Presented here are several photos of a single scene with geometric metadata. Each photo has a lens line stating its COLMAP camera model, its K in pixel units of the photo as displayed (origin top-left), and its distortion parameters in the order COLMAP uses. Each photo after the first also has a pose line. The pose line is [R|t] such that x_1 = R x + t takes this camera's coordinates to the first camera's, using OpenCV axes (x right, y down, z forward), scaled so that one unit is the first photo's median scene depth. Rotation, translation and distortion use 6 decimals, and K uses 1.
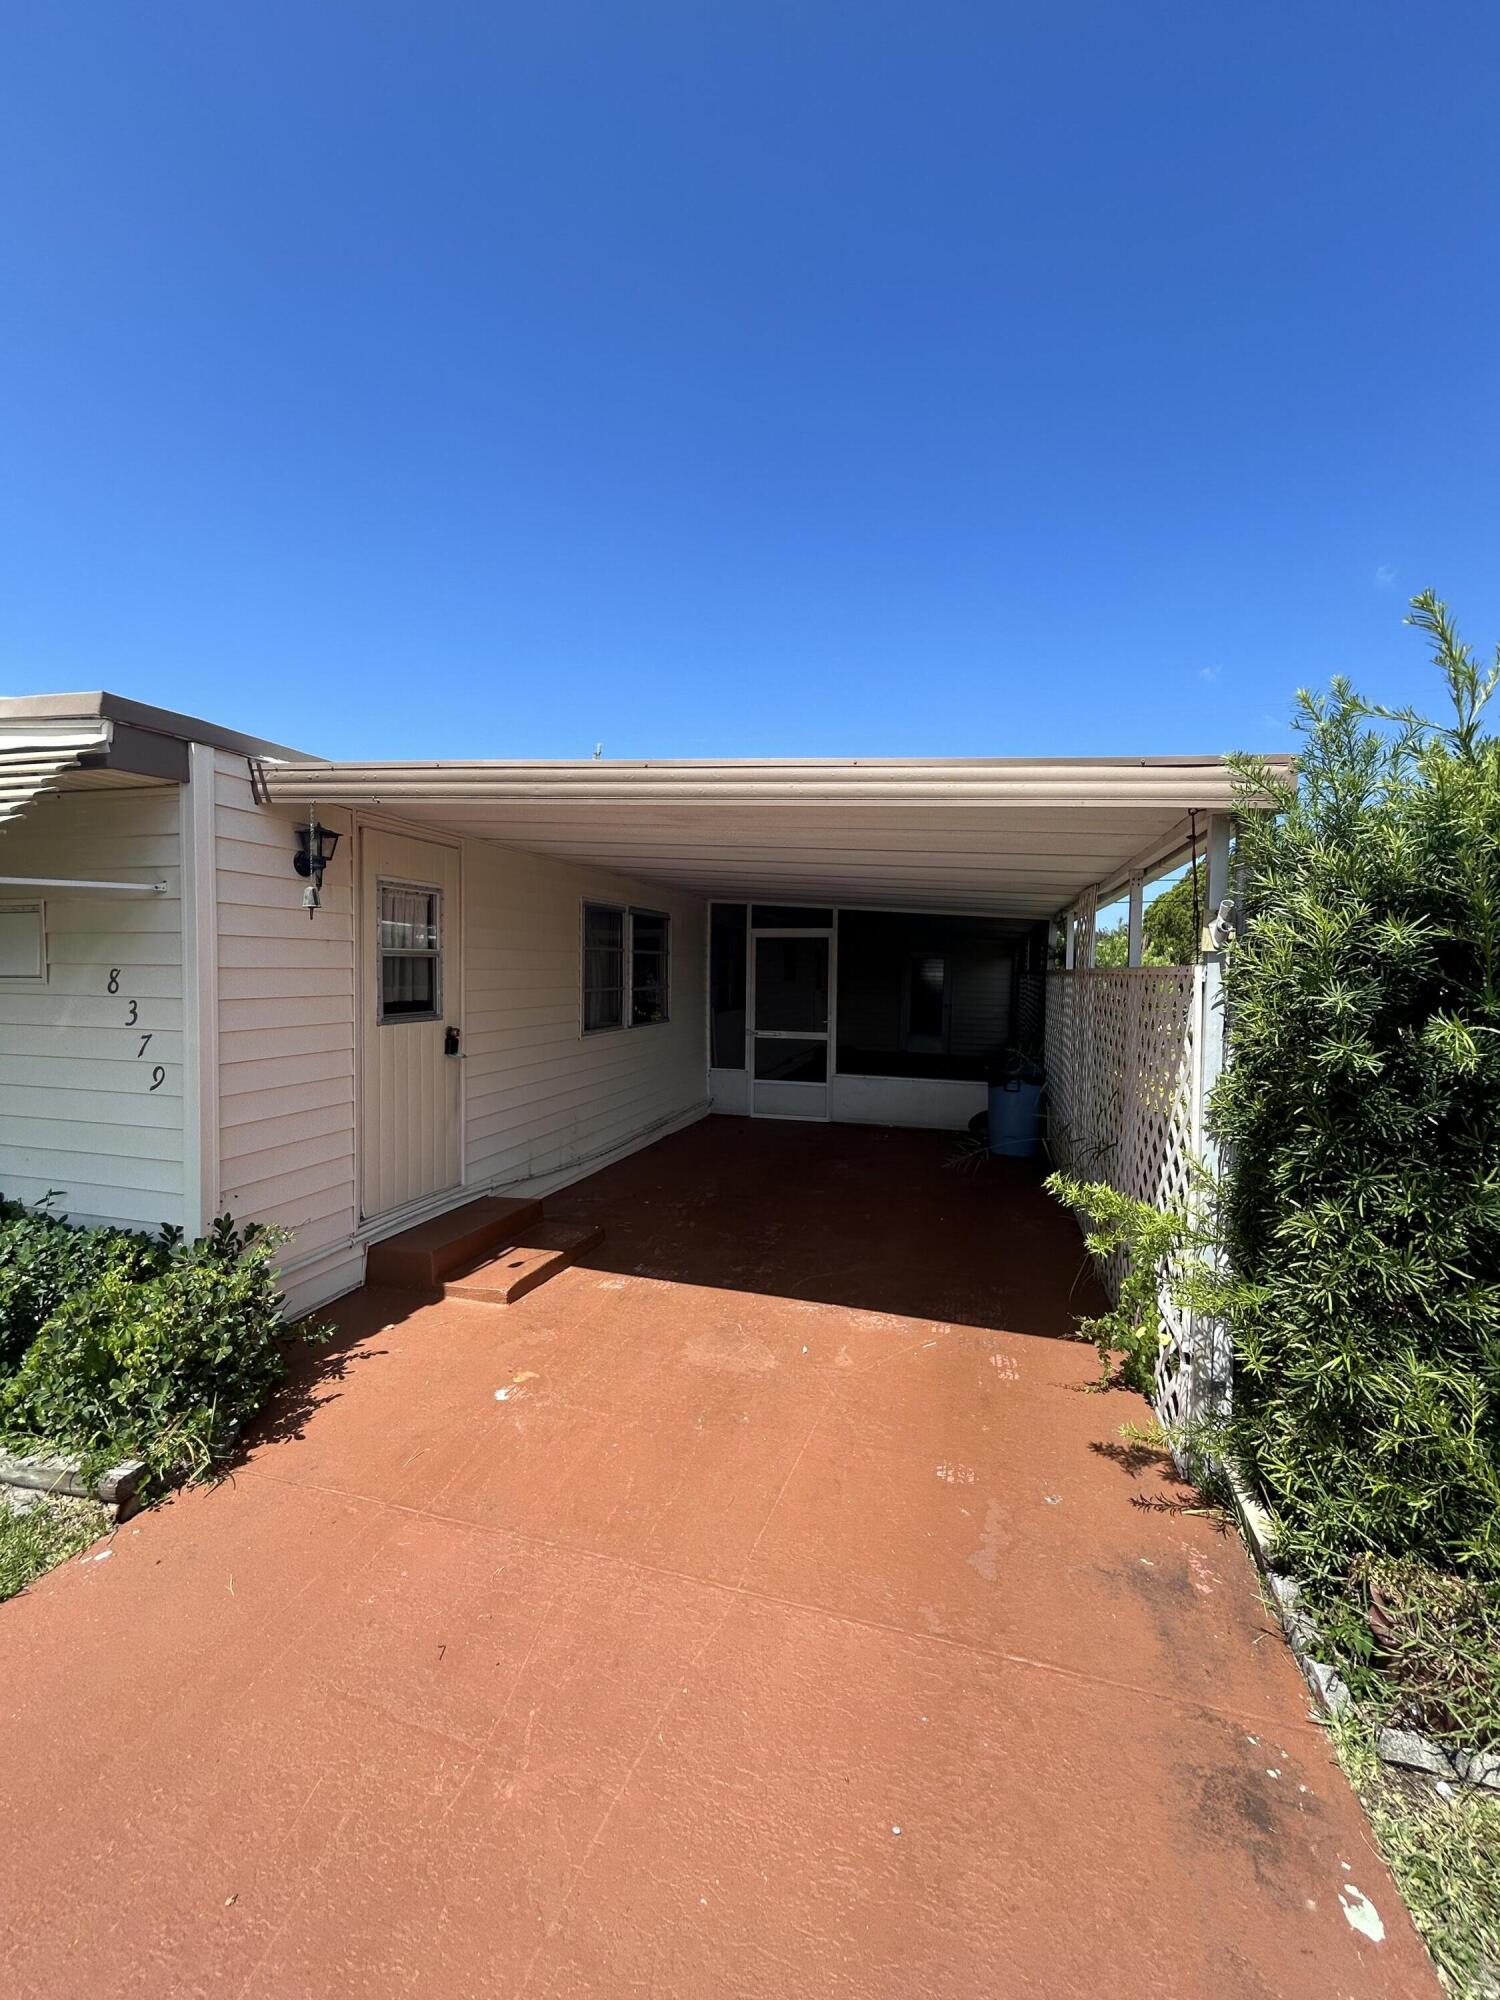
lens RADIAL K [[806.9, 0, 750.0], [0, 806.9, 1000.0], [0, 0, 1]] dist [-0.001213, -0.000116]
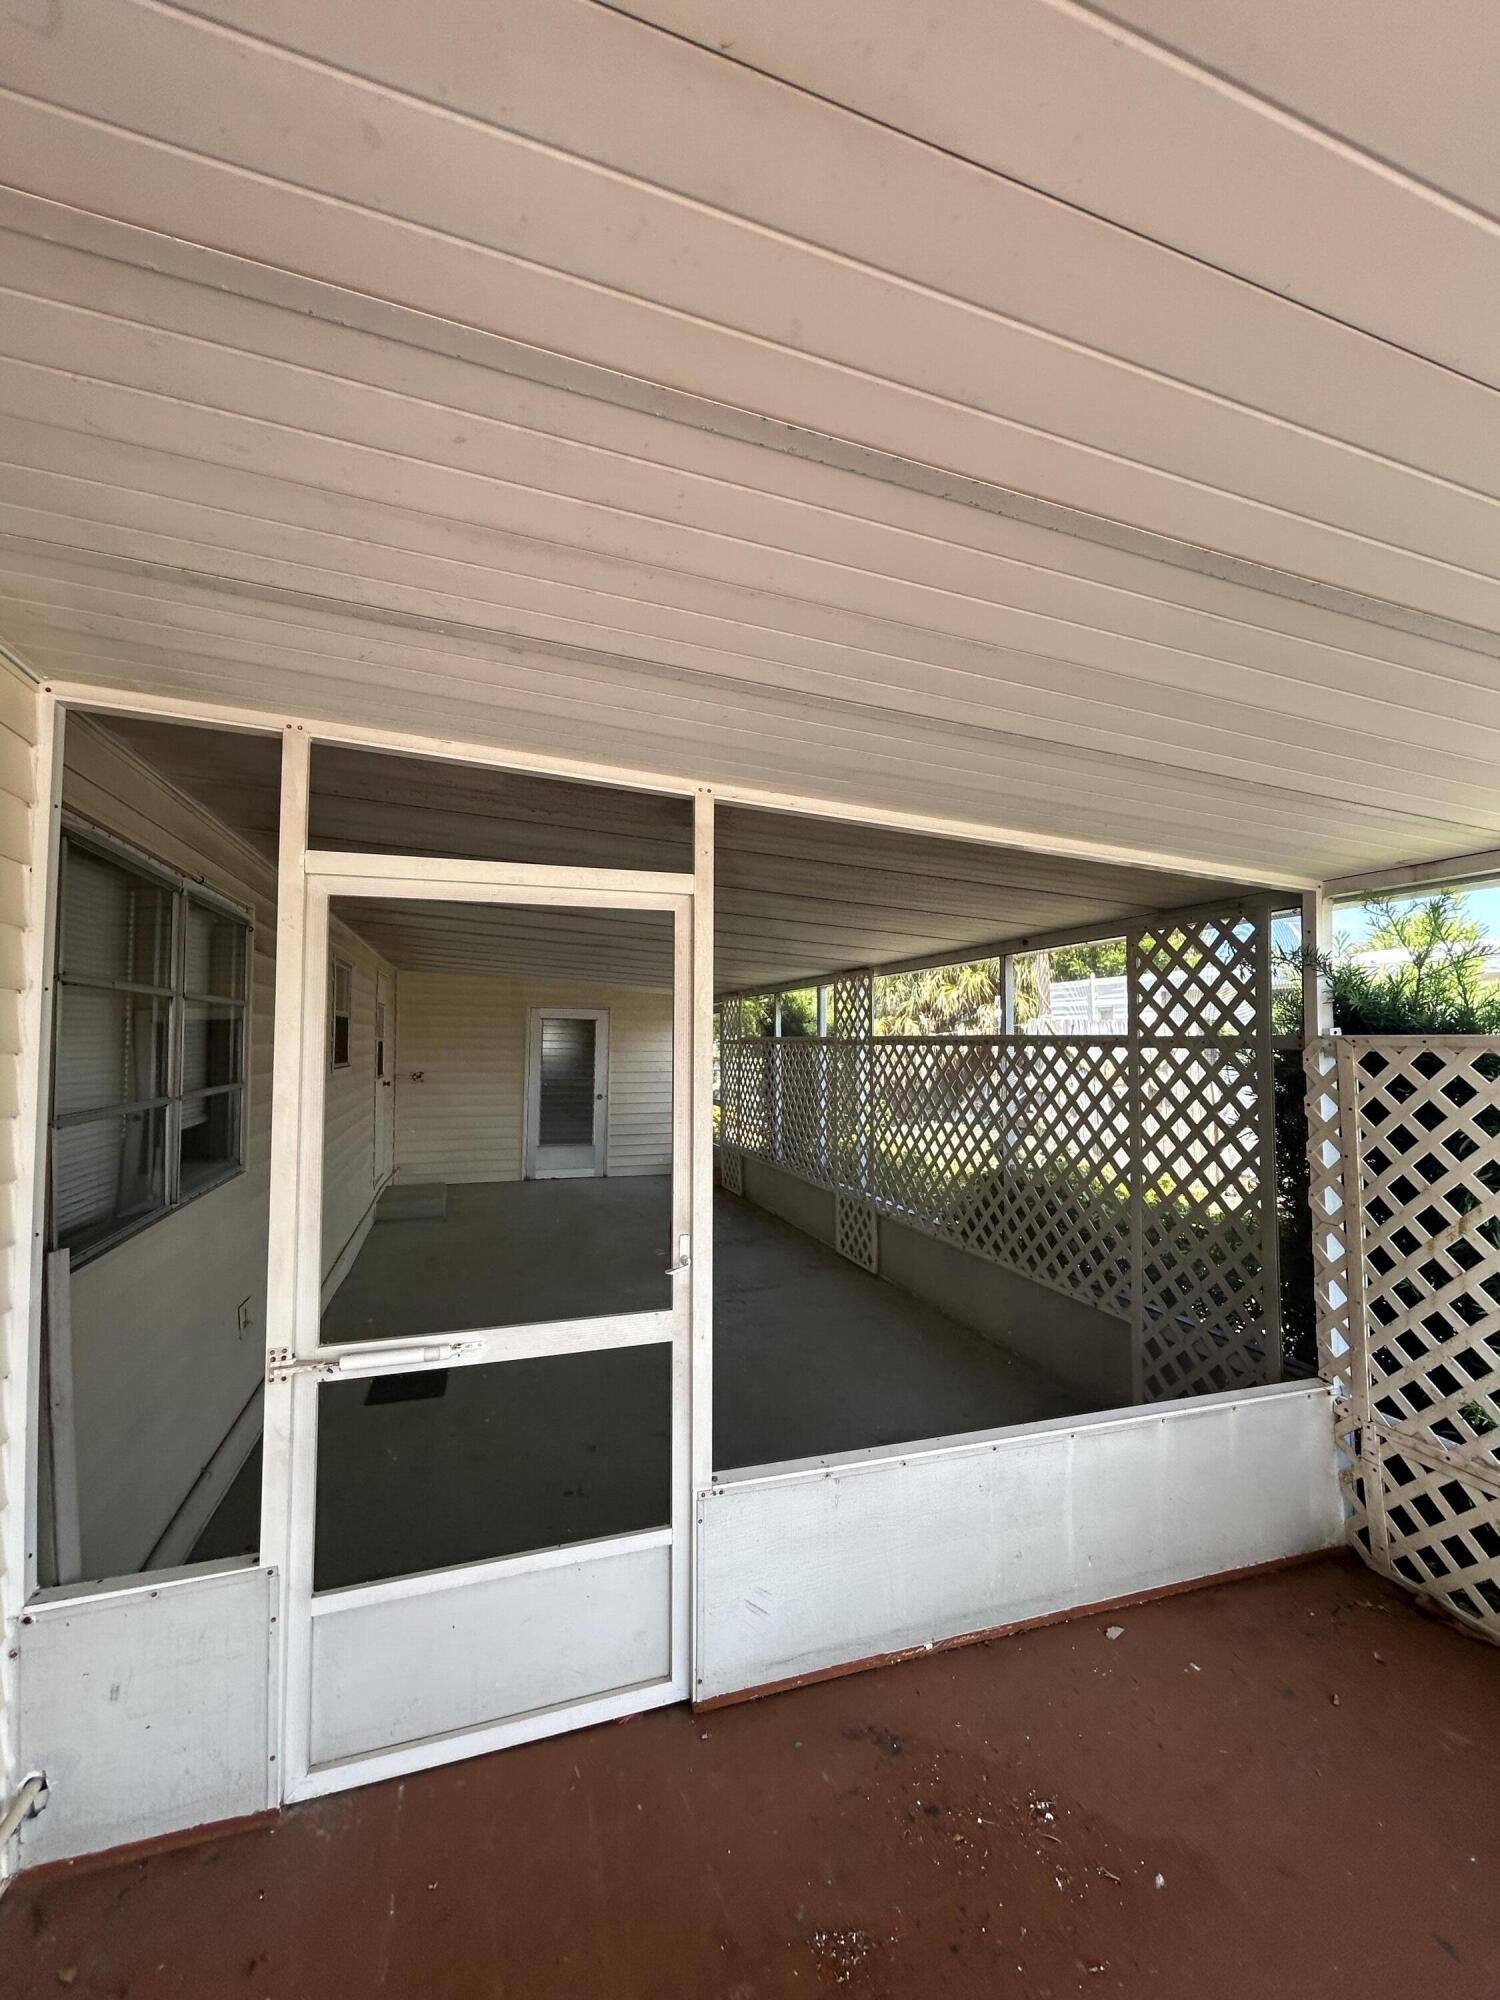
lens RADIAL K [[806.9, 0, 750.0], [0, 806.9, 1000.0], [0, 0, 1]] dist [-0.001213, -0.000116]
pose [[0.820697, 0.017021, 0.571110, -0.023351], [0.026727, 0.997318, -0.068132, -0.033482], [-0.570738, 0.071179, 0.818041, 0.789230]]
